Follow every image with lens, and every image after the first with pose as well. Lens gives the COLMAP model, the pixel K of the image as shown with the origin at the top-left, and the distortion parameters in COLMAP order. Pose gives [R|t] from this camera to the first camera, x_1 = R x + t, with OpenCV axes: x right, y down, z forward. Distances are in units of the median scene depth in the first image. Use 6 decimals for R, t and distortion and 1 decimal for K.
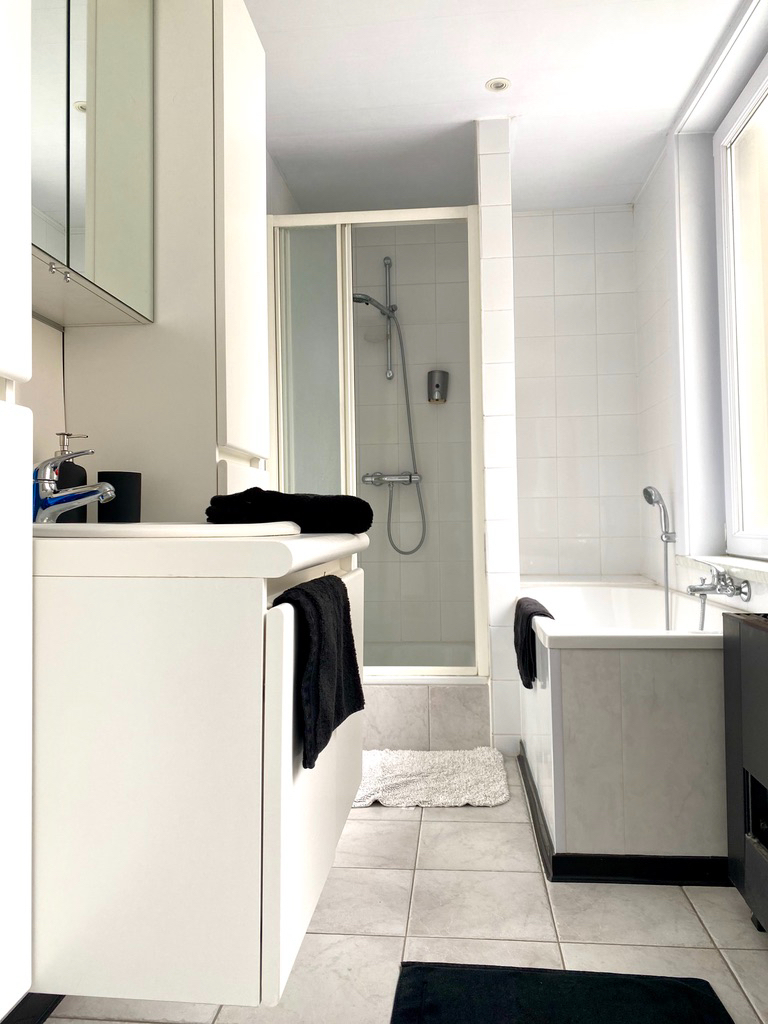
lens RADIAL K [[806.8, 0, 384.0], [0, 806.8, 512.0], [0, 0, 1]] dist [-0.034554, -0.001204]
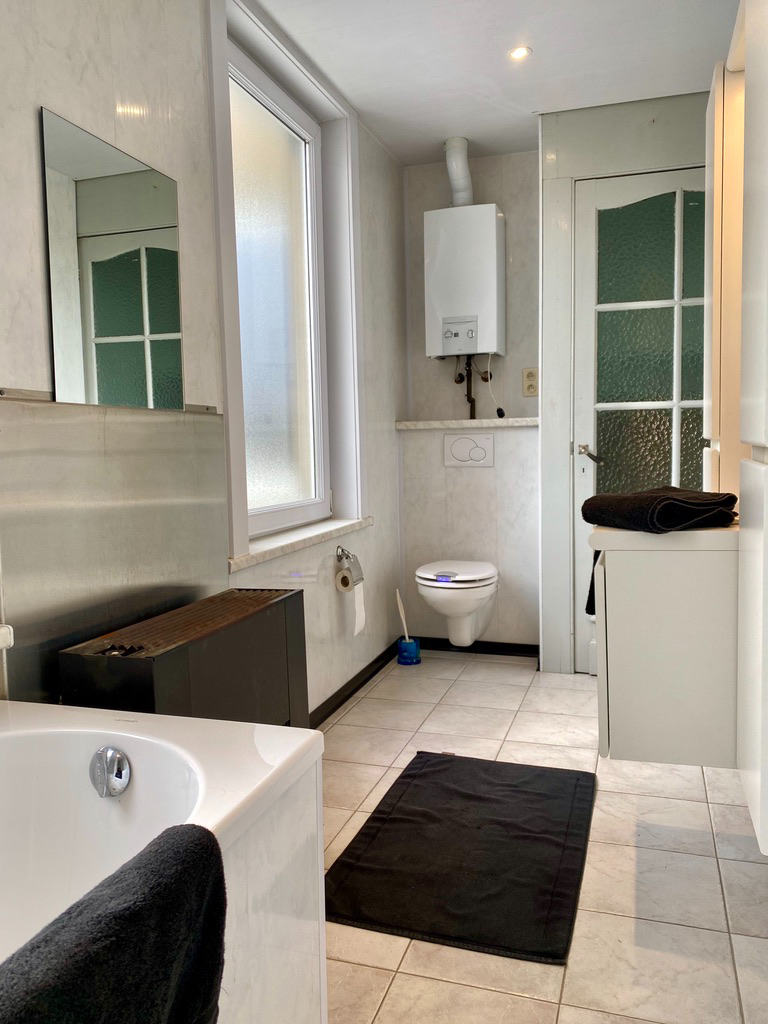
lens RADIAL K [[806.8, 0, 384.0], [0, 806.8, 512.0], [0, 0, 1]] dist [-0.034554, -0.001204]
pose [[-0.975488, 0.013452, 0.219640, 0.010053], [0.030618, 0.996718, 0.074941, -0.046034], [-0.217911, 0.079829, -0.972698, 1.123367]]
